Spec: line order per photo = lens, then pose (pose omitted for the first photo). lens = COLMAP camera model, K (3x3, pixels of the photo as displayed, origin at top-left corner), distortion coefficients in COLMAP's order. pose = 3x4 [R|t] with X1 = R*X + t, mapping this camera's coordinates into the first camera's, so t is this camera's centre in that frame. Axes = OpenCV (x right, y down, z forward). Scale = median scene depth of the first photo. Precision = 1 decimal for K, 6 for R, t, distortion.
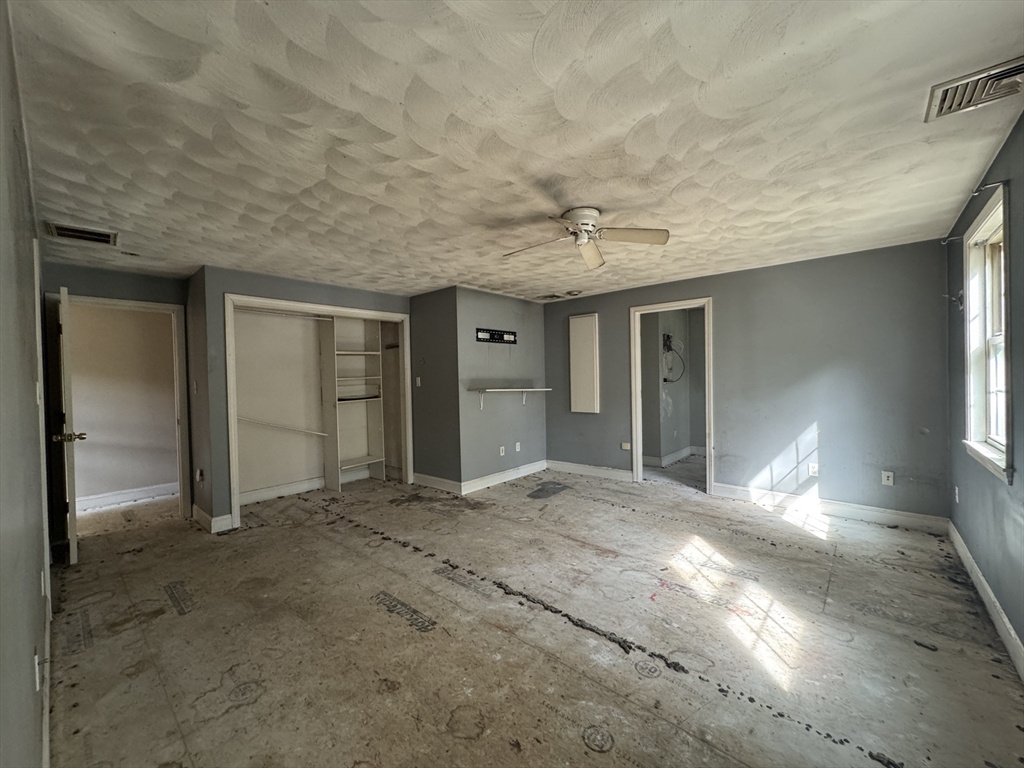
lens RADIAL K [[408.0, 0, 512.0], [0, 408.0, 384.0], [0, 0, 1]] dist [-0.003074, 0.000144]
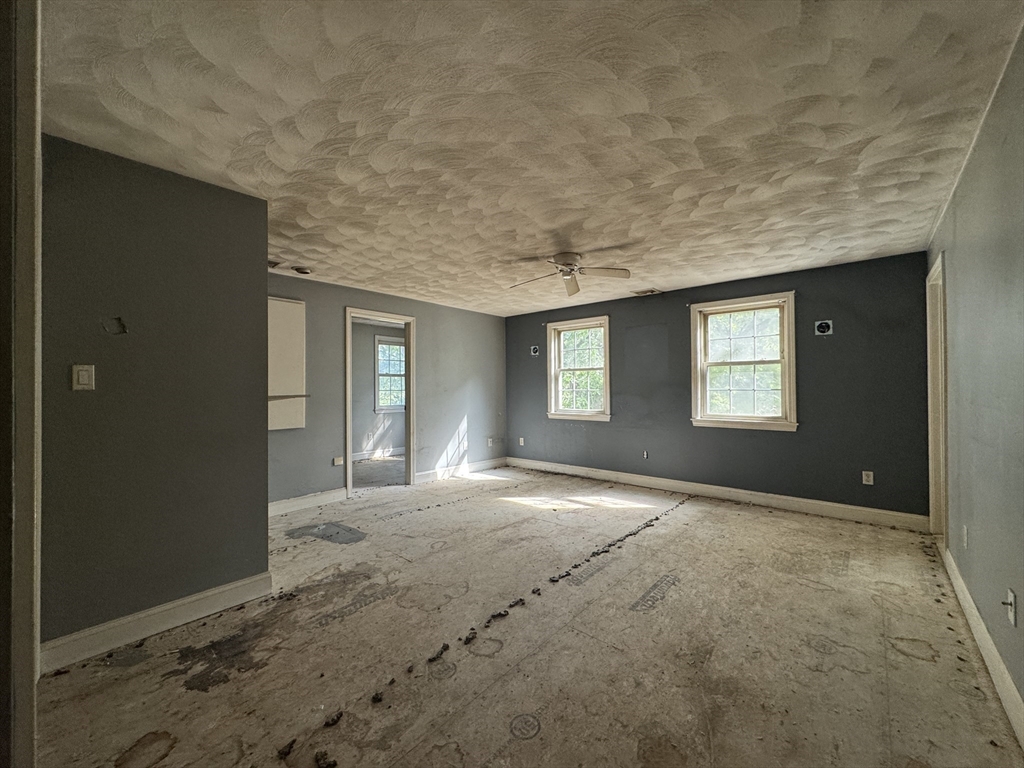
lens RADIAL K [[408.0, 0, 512.0], [0, 408.0, 384.0], [0, 0, 1]] dist [-0.003074, 0.000144]
pose [[-0.004830, 0.030238, 0.999531, -0.944667], [0.023147, 0.999278, -0.030118, 0.032779], [-0.999720, 0.022990, -0.005526, 0.973533]]
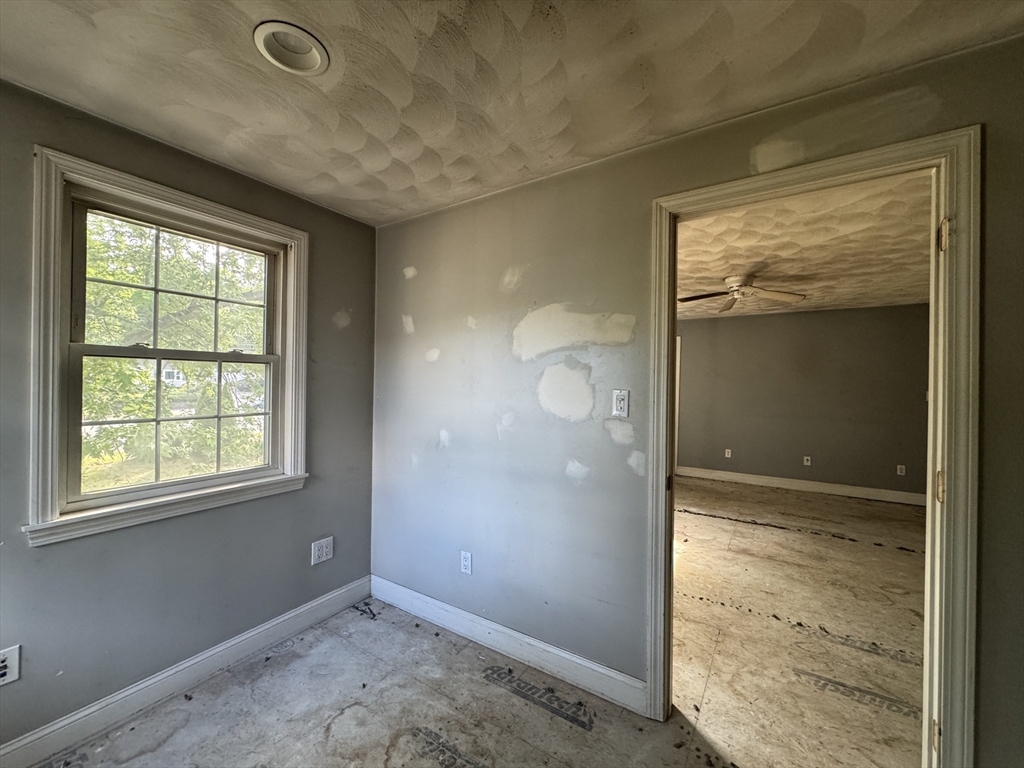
lens RADIAL K [[408.0, 0, 512.0], [0, 408.0, 384.0], [0, 0, 1]] dist [-0.003074, 0.000144]
pose [[-0.989953, 0.011054, -0.140964, 0.933160], [0.008509, 0.999790, 0.018648, -0.065494], [0.141141, 0.017261, -0.989839, 1.862784]]
